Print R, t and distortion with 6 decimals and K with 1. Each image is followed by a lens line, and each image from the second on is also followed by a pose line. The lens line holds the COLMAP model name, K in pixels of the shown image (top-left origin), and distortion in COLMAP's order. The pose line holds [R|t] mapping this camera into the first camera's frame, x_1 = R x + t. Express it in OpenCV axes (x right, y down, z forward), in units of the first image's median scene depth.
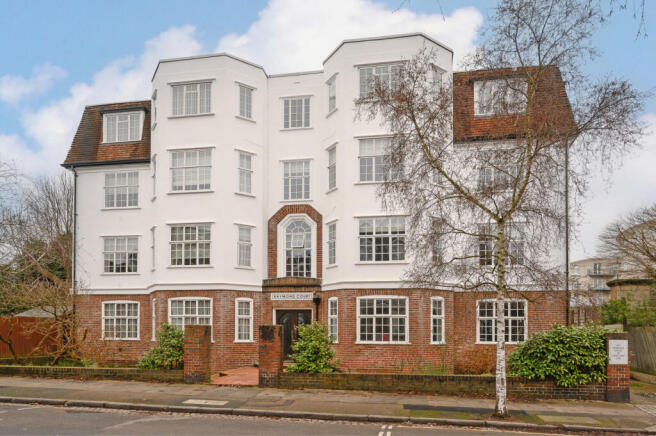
lens RADIAL K [[341.2, 0, 328.0], [0, 341.2, 218.0], [0, 0, 1]] dist [-0.000801, -0.000109]
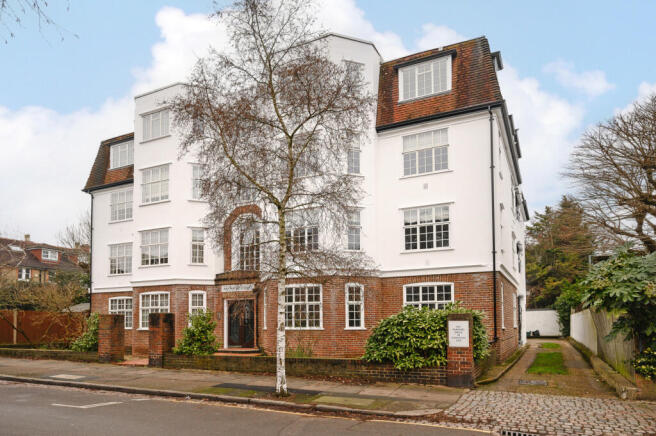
lens RADIAL K [[322.4, 0, 328.4], [0, 322.4, 208.1], [0, 0, 1]] dist [-0.001110, -0.000250]
pose [[0.974360, -0.088807, -0.206728, 0.424580], [0.085299, 0.996020, -0.025838, 0.022275], [0.208200, 0.007542, 0.978057, 0.027698]]
